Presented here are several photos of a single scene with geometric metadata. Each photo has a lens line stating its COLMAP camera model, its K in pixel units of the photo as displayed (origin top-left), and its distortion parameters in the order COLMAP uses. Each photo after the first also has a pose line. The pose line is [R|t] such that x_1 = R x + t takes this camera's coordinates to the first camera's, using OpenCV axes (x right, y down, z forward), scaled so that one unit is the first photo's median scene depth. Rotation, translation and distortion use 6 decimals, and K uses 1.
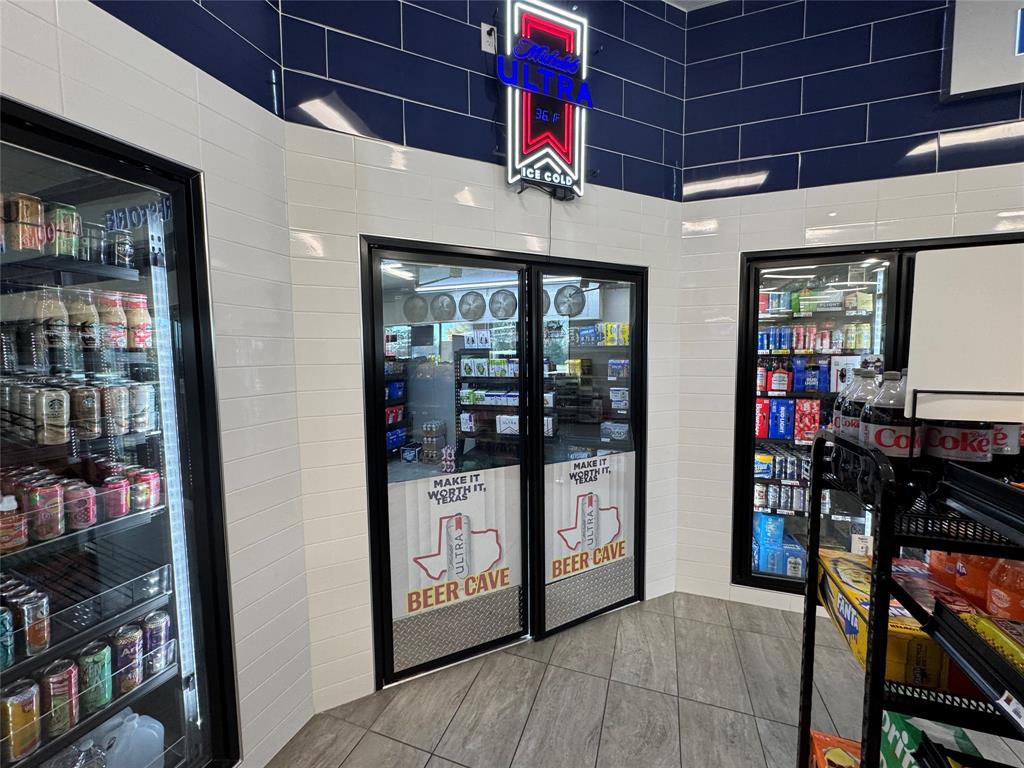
lens RADIAL K [[410.2, 0, 511.6], [0, 410.2, 384.4], [0, 0, 1]] dist [-0.002025, -0.000150]
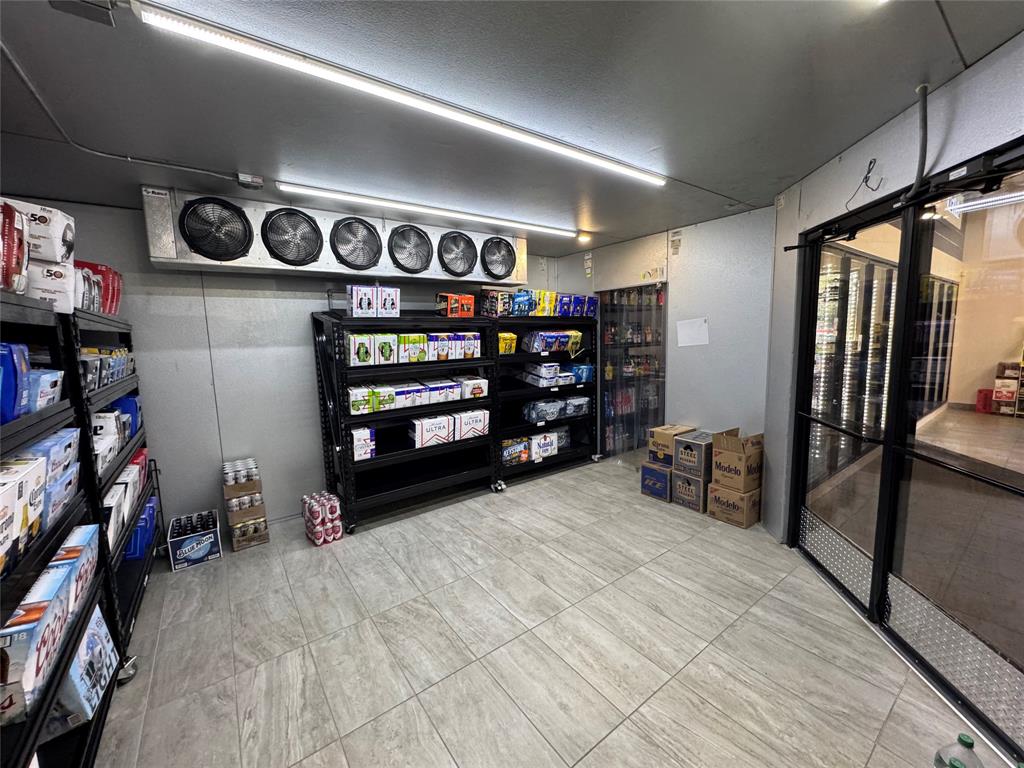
lens RADIAL K [[410.2, 0, 512.7], [0, 410.2, 382.8], [0, 0, 1]] dist [-0.002025, -0.000150]
pose [[0.551439, -0.109497, 0.826998, -0.478860], [0.081002, 0.993692, 0.077557, -0.023052], [-0.830273, 0.024220, 0.556830, 0.508709]]
